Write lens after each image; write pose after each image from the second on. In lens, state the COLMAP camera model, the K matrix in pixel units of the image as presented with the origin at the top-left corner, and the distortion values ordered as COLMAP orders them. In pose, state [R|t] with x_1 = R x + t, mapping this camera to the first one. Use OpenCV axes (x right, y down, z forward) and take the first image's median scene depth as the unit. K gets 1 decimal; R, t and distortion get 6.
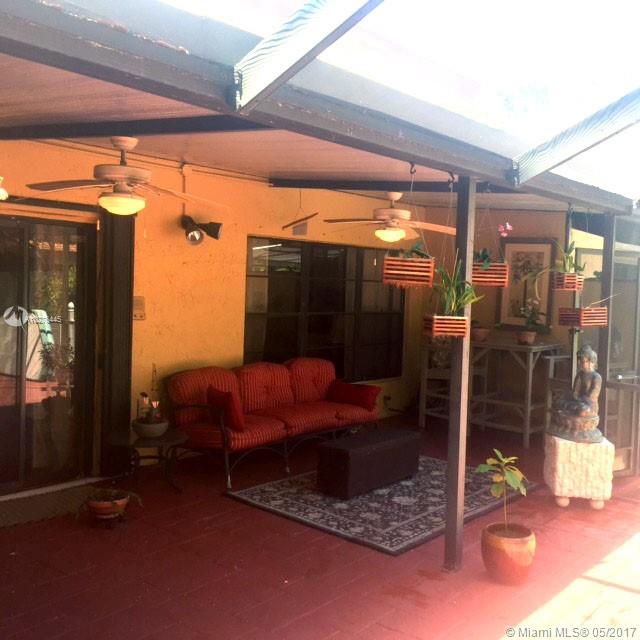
lens RADIAL K [[731.2, 0, 317.9], [0, 731.2, 319.8], [0, 0, 1]] dist [0.056735, 0.000000]
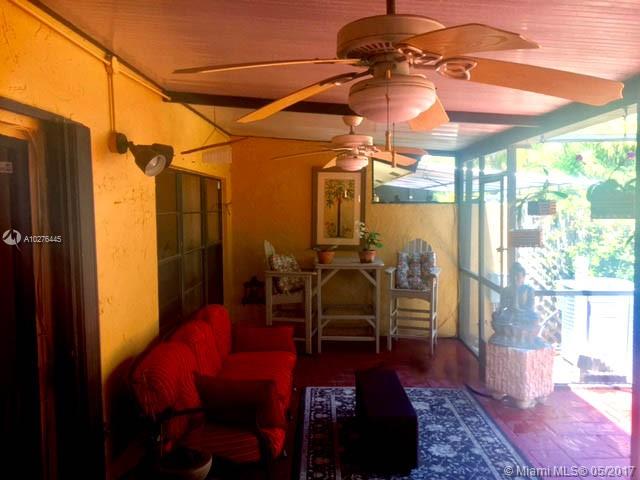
lens RADIAL K [[548.7, 0, 320.6], [0, 548.7, 240.2], [0, 0, 1]] dist [0.067417, -0.079294]
pose [[0.767461, -0.081389, 0.635908, -0.333642], [0.067383, 0.996655, 0.046238, -0.048119], [-0.637544, 0.007364, 0.770379, 0.440579]]
